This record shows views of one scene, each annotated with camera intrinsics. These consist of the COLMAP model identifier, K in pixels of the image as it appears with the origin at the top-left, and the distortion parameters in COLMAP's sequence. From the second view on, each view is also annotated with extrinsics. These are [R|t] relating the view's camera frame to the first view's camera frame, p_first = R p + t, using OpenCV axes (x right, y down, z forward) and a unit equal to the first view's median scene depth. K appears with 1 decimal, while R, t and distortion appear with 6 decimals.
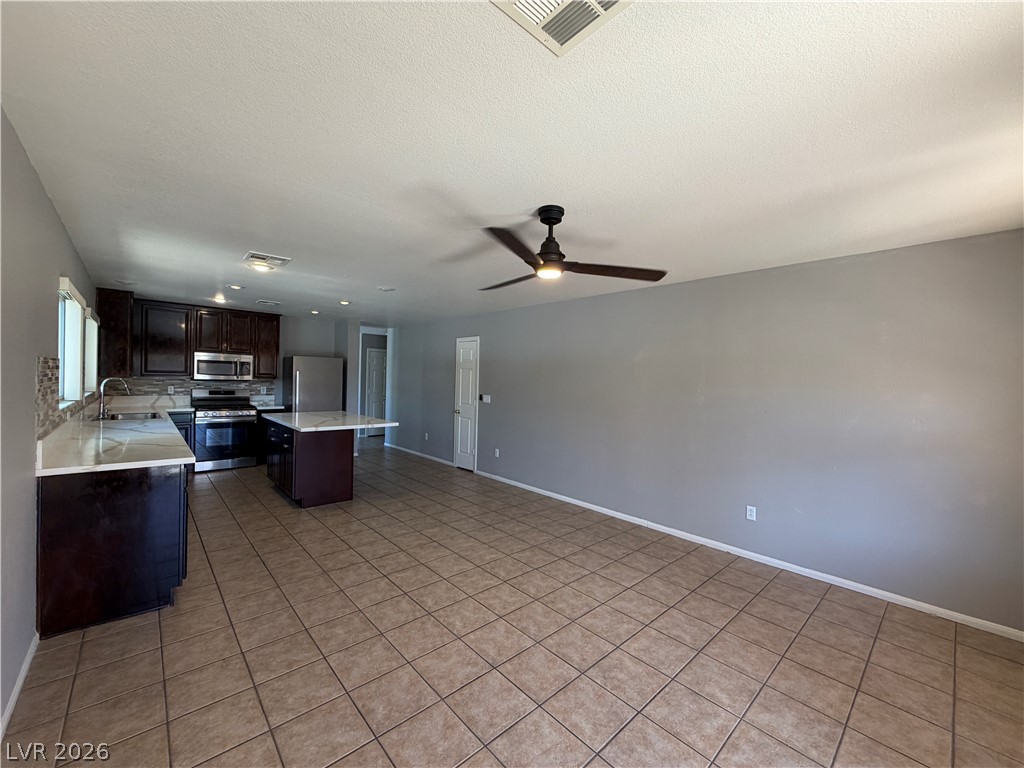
lens RADIAL K [[409.0, 0, 517.2], [0, 409.0, 387.7], [0, 0, 1]] dist [0.006435, -0.002066]
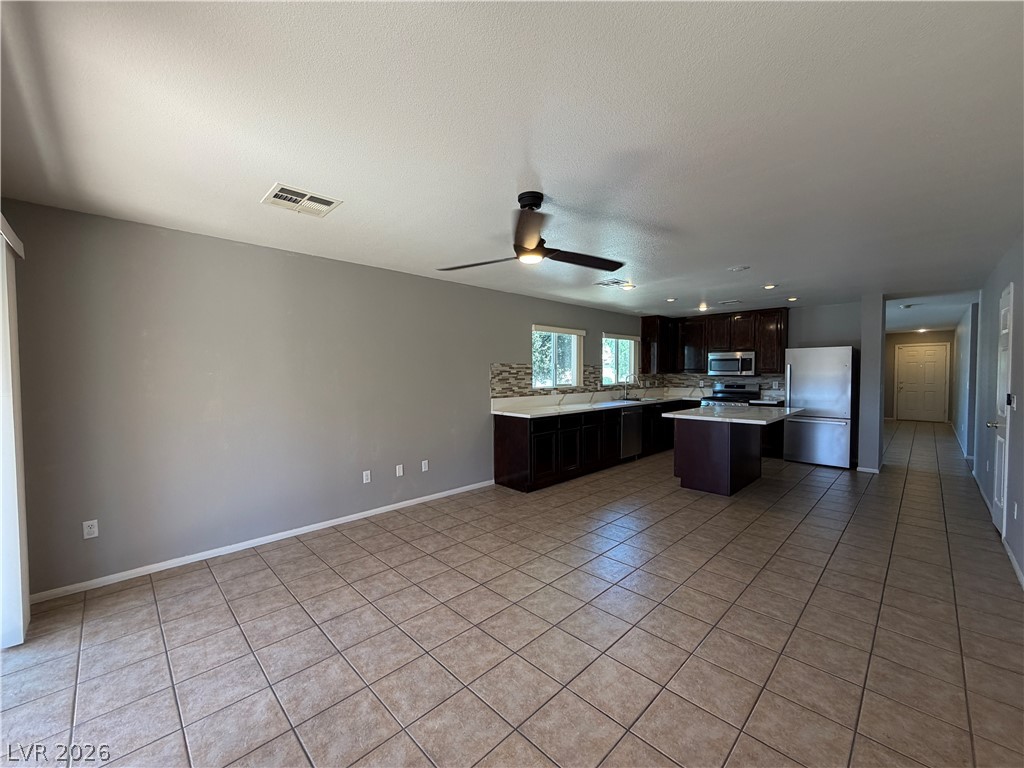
lens RADIAL K [[409.0, 0, 500.7], [0, 409.0, 386.0], [0, 0, 1]] dist [0.006435, -0.002066]
pose [[0.020293, 0.006741, -0.999771, 0.727565], [-0.015213, 0.999864, 0.006433, 0.023018], [0.999678, 0.015079, 0.020392, 0.595537]]
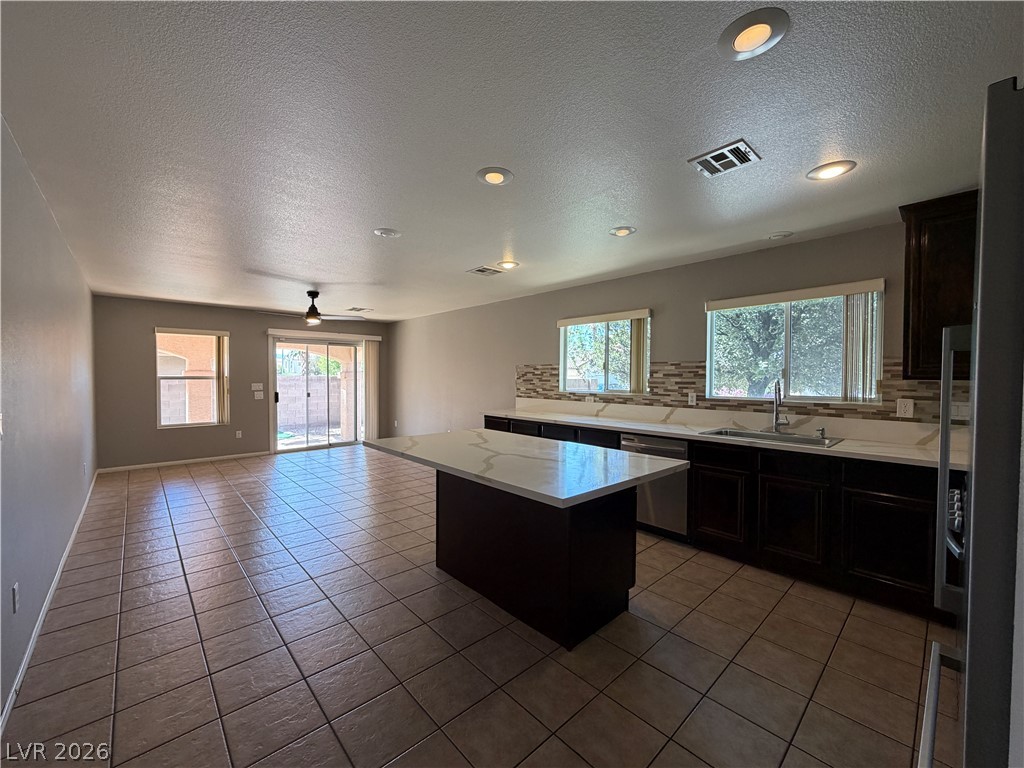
lens RADIAL K [[409.0, 0, 516.2], [0, 409.0, 374.2], [0, 0, 1]] dist [0.006435, -0.002066]
pose [[-0.999417, -0.026604, -0.021400, -0.658395], [-0.027071, 0.999395, 0.021834, -0.045261], [0.020806, 0.022401, -0.999533, 2.147549]]
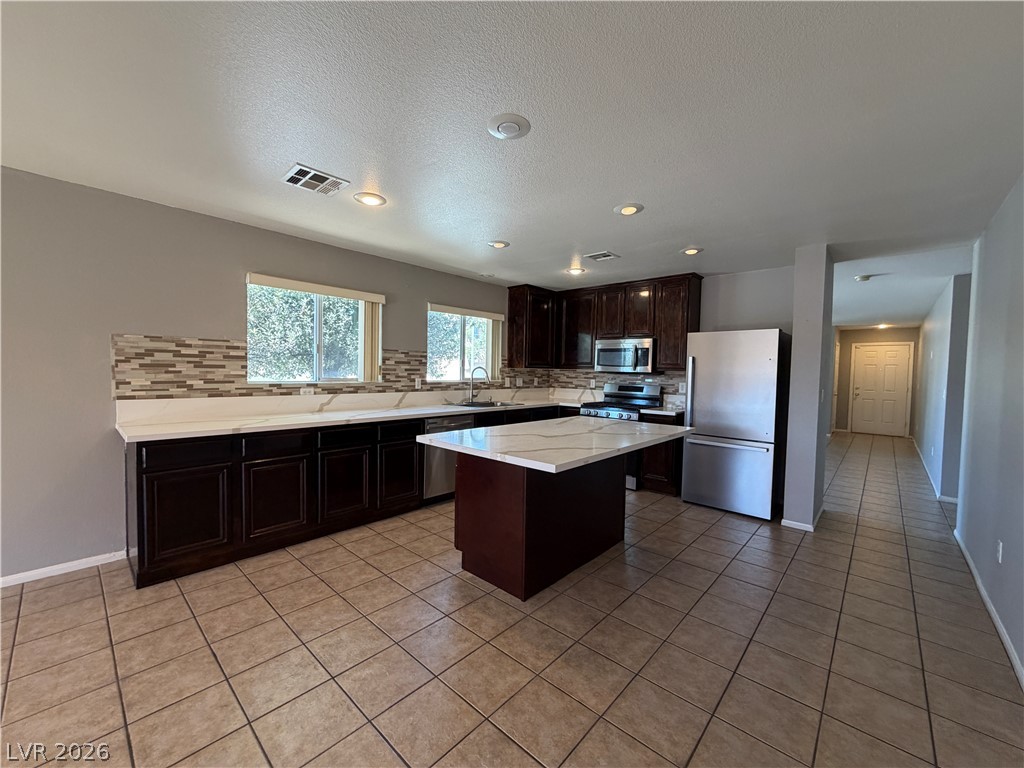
lens RADIAL K [[409.0, 0, 500.3], [0, 409.0, 387.1], [0, 0, 1]] dist [0.006435, -0.002066]
pose [[0.072812, 0.017238, -0.997197, 0.112177], [-0.039540, 0.999114, 0.014384, 0.013563], [0.996562, 0.038382, 0.073429, 1.243630]]
